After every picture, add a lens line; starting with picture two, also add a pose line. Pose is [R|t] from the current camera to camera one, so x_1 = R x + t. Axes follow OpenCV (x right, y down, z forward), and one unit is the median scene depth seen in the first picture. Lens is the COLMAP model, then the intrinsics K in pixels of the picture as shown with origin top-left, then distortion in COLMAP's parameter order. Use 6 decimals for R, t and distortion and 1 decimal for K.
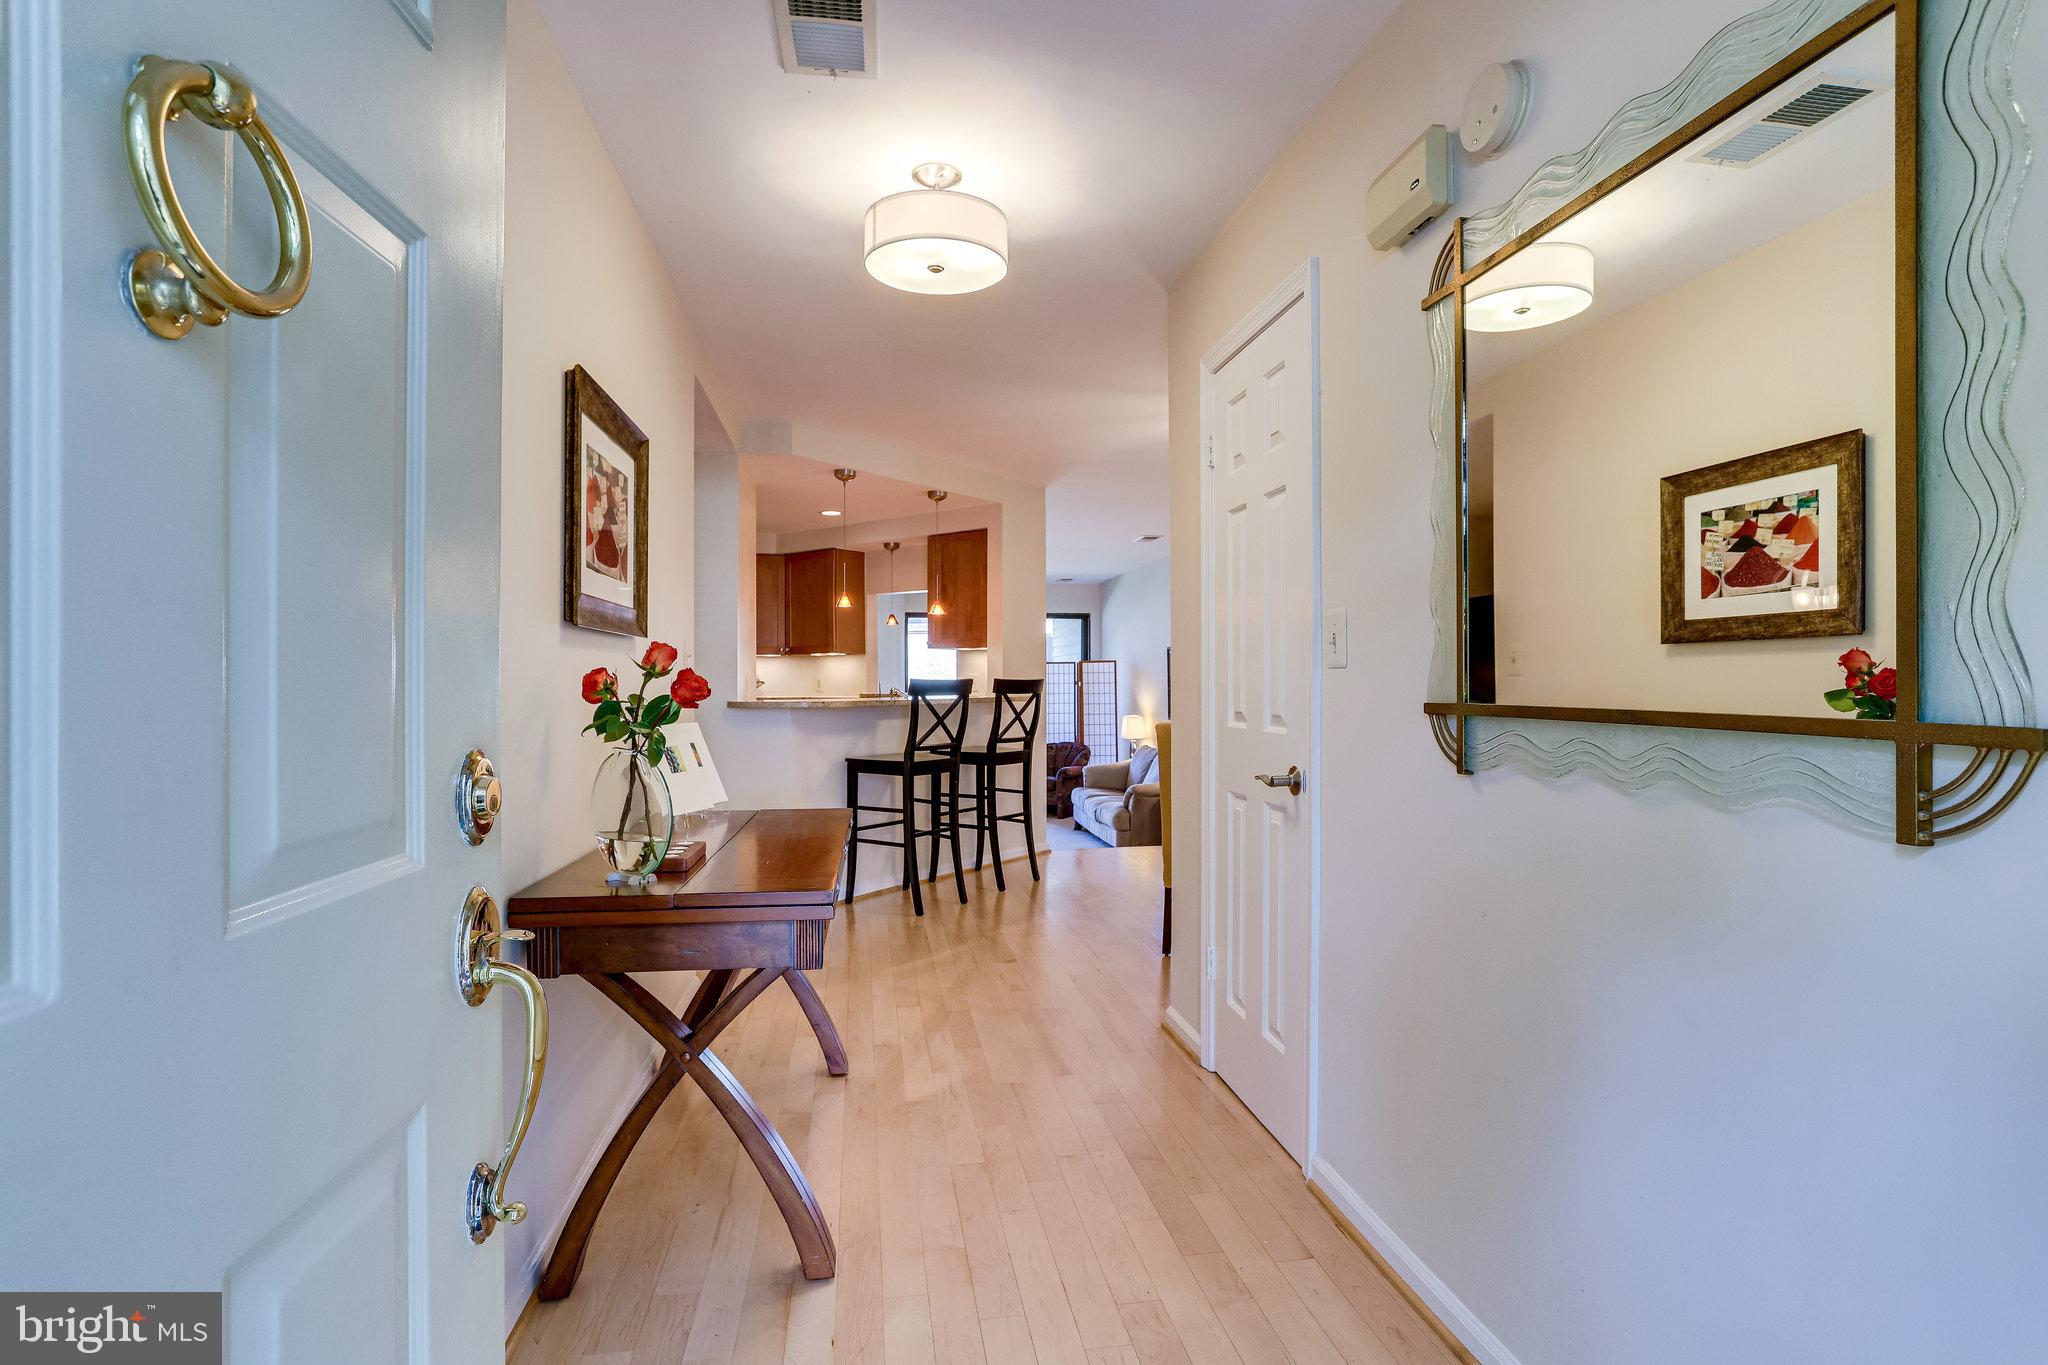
lens RADIAL K [[1000.0, 0, 1014.9], [0, 1000.0, 687.0], [0, 0, 1]] dist [-0.055240, 0.027633]
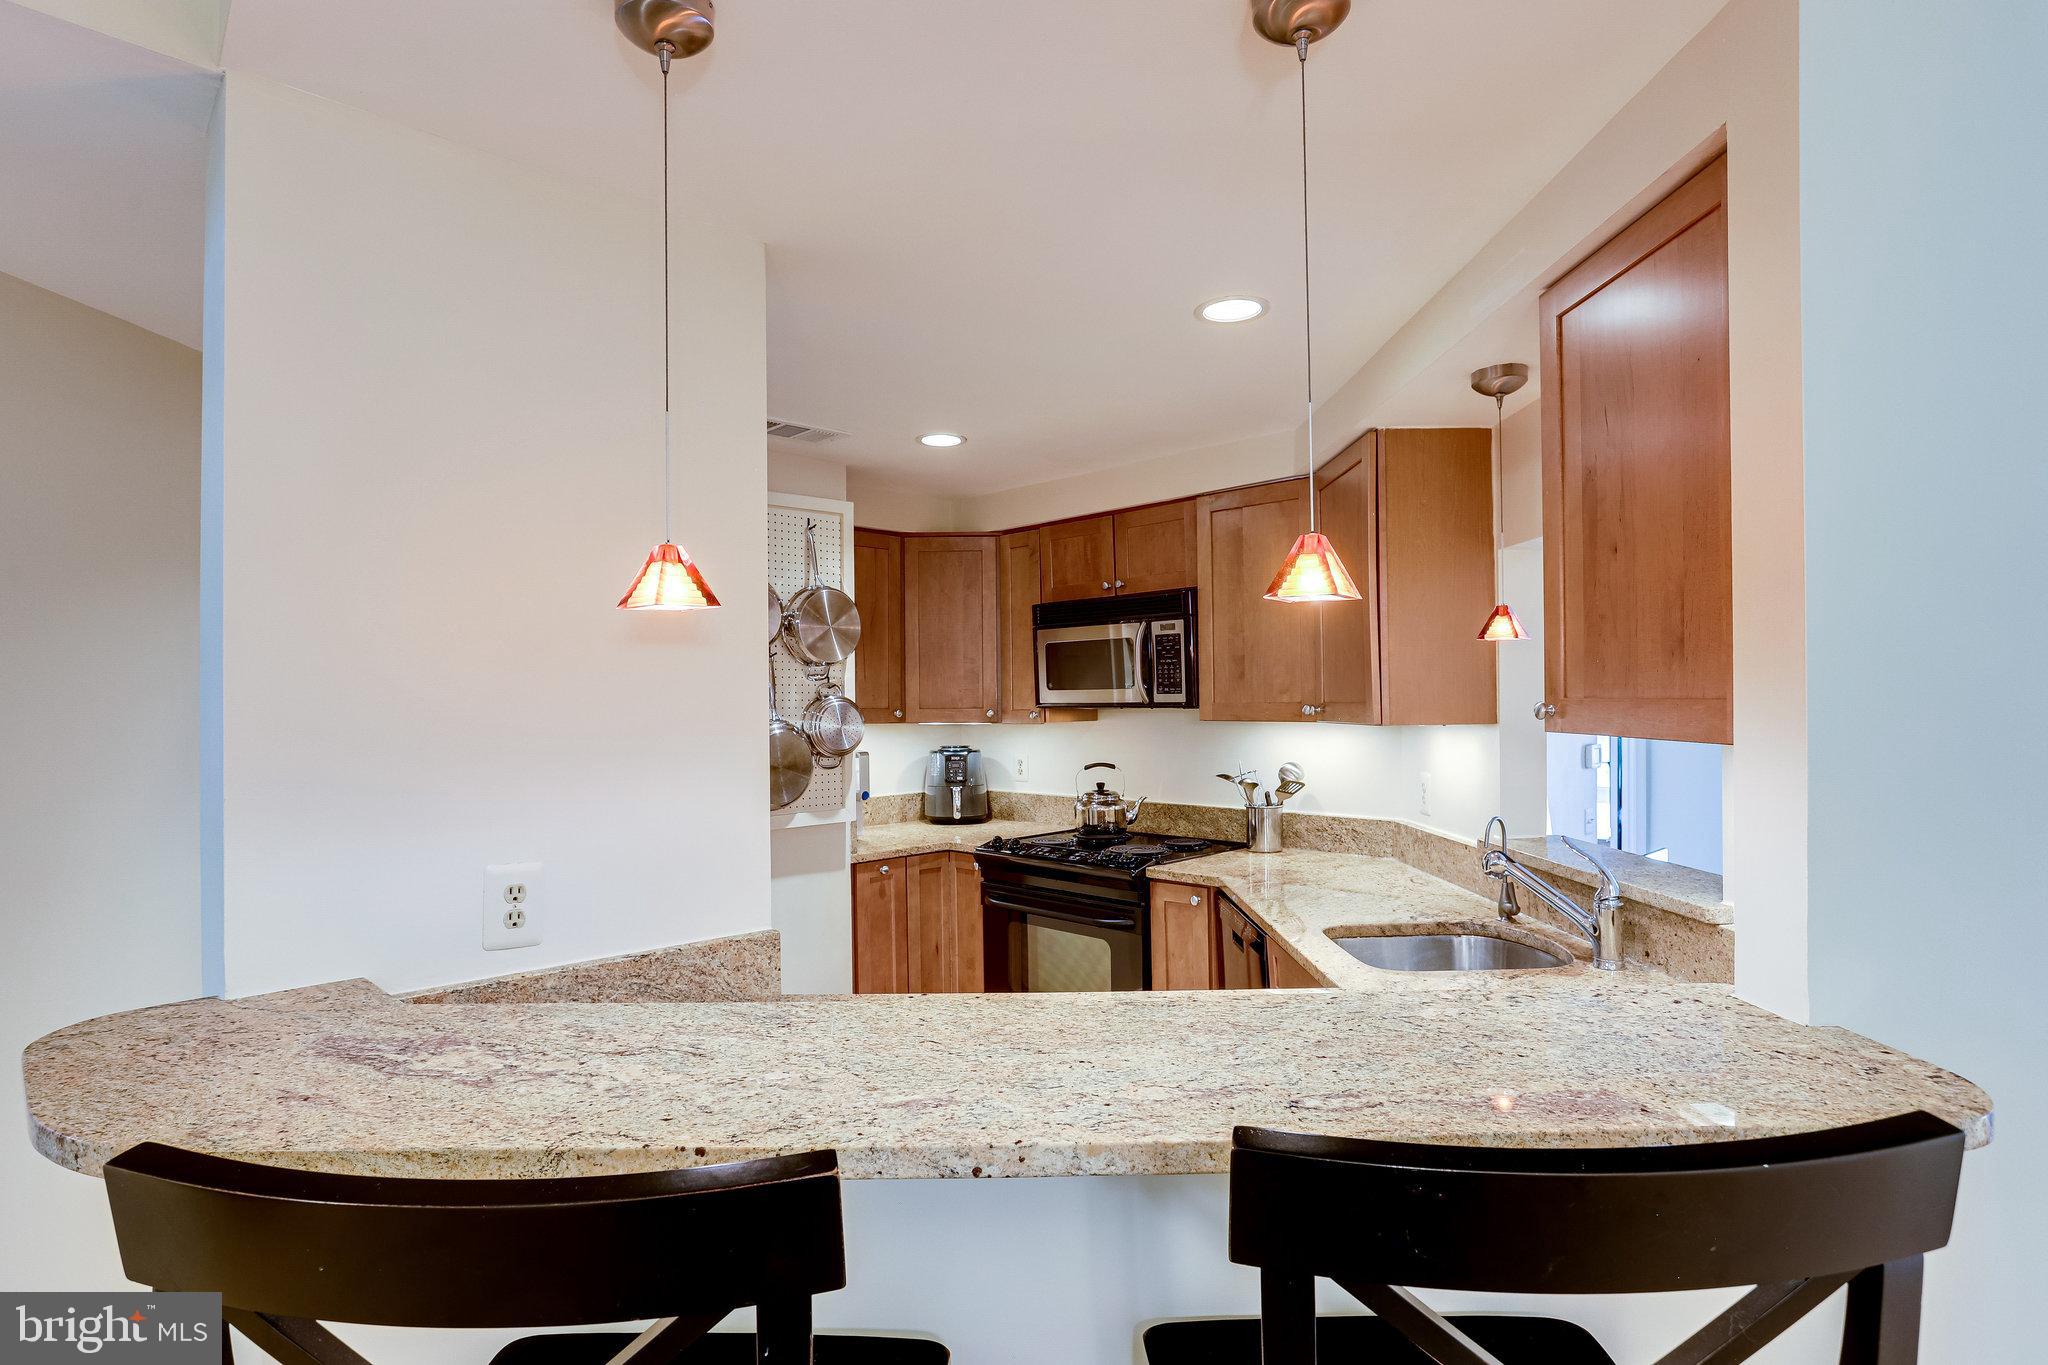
lens RADIAL K [[1065.8, 0, 1020.3], [0, 1065.8, 708.3], [0, 0, 1]] dist [-0.055691, 0.000635]
pose [[0.588617, -0.002676, -0.808407, 0.047072], [0.007172, 0.999972, 0.001912, -0.040082], [0.808380, -0.006923, 0.588620, 0.647163]]
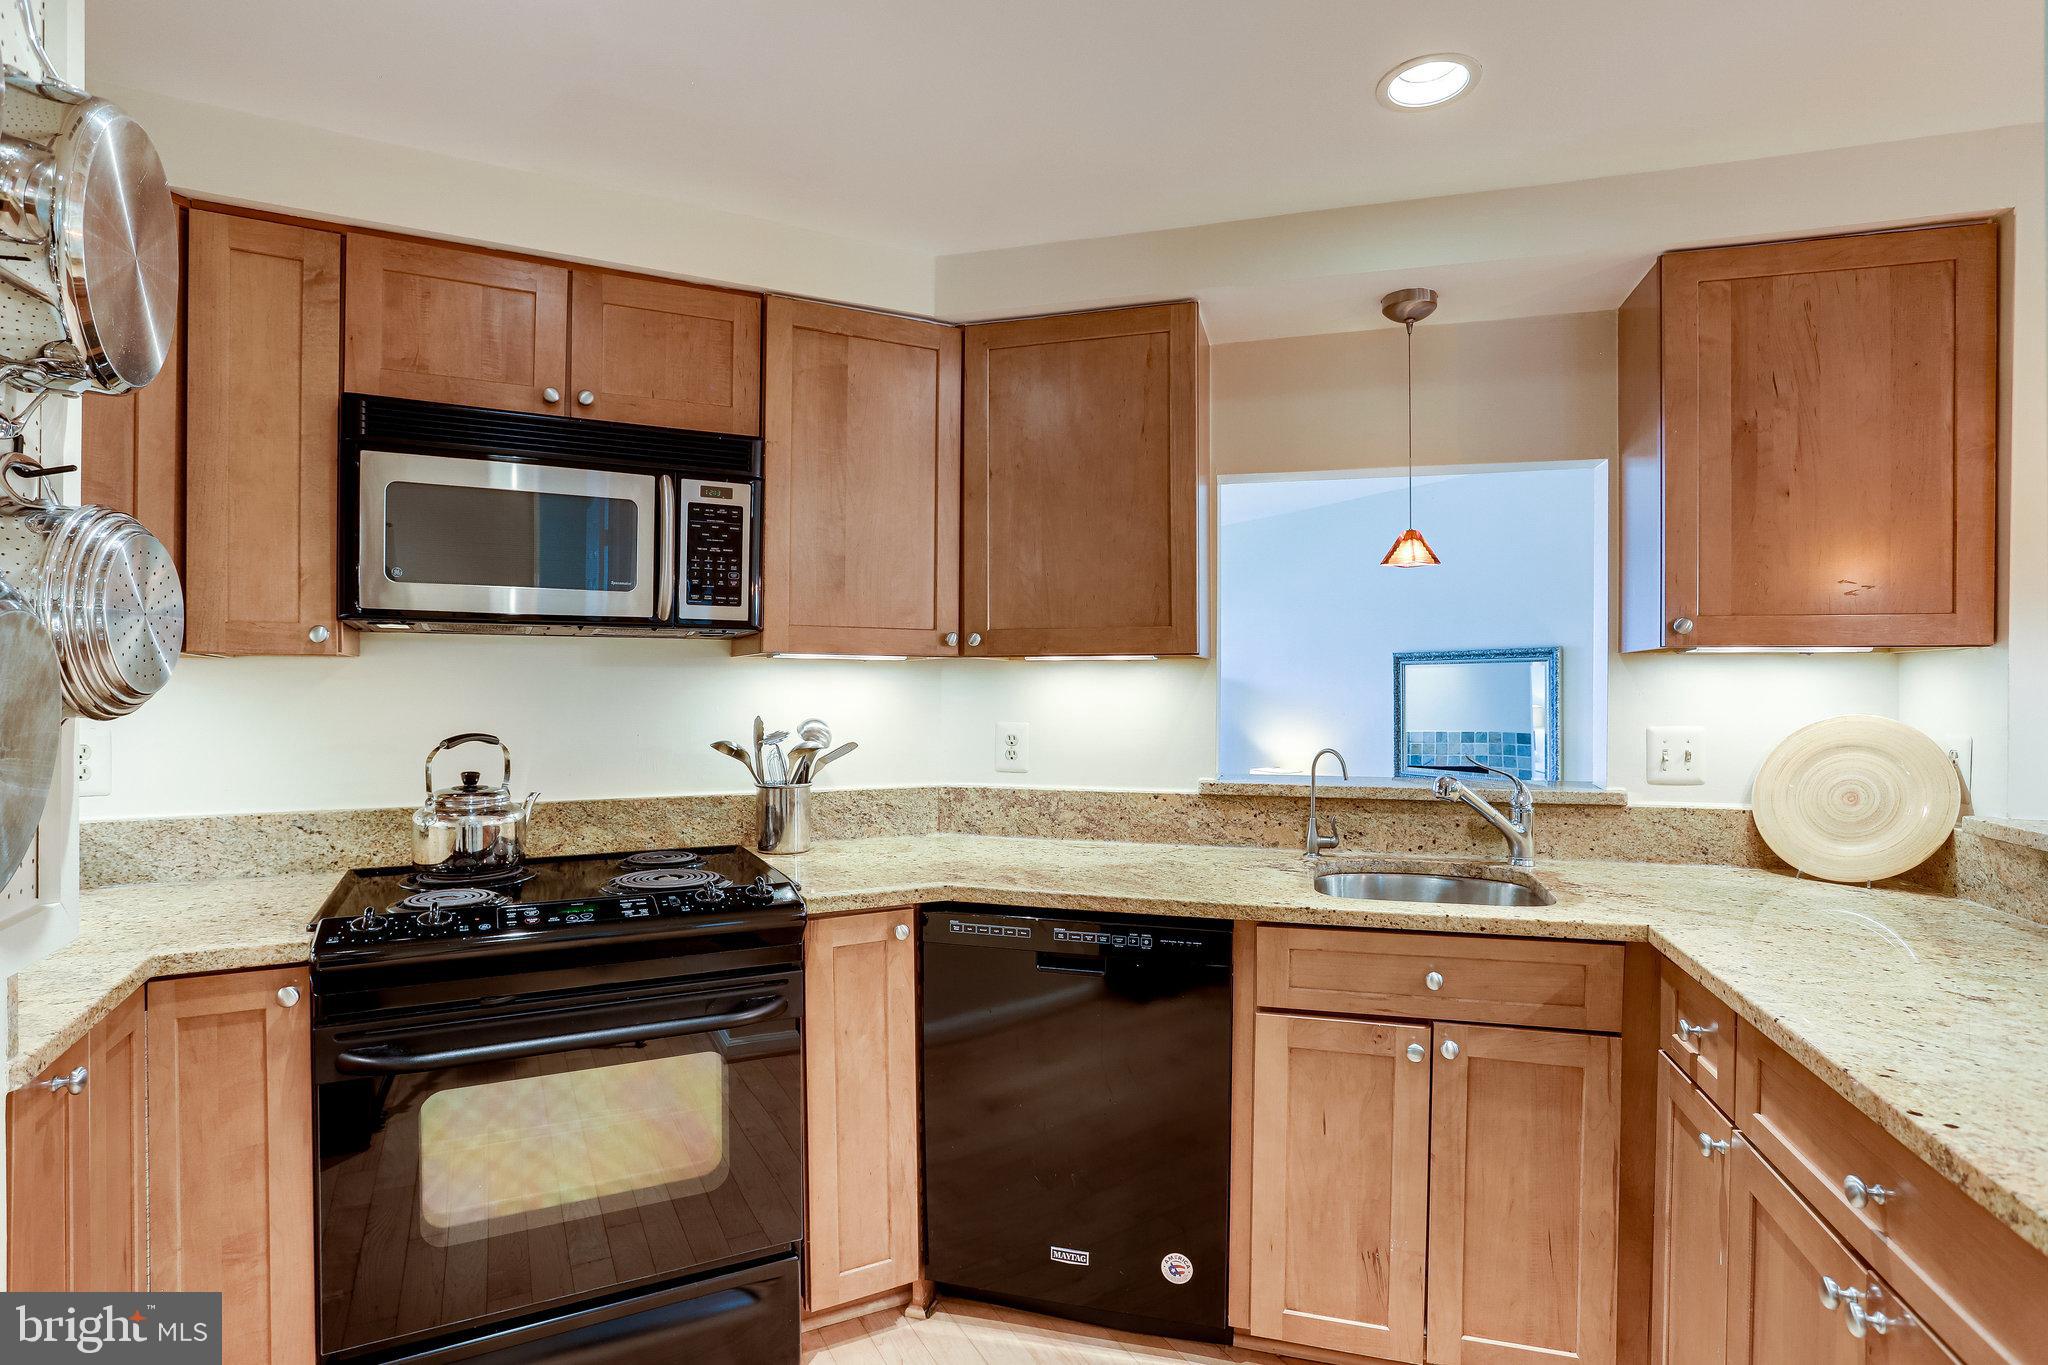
lens RADIAL K [[1022.4, 0, 1027.4], [0, 1022.4, 695.1], [0, 0, 1]] dist [-0.065231, 0.026122]
pose [[0.942000, -0.000621, 0.335612, -0.313411], [0.000367, 1.000000, 0.000819, -0.021597], [-0.335612, -0.000648, 0.942000, 0.701272]]
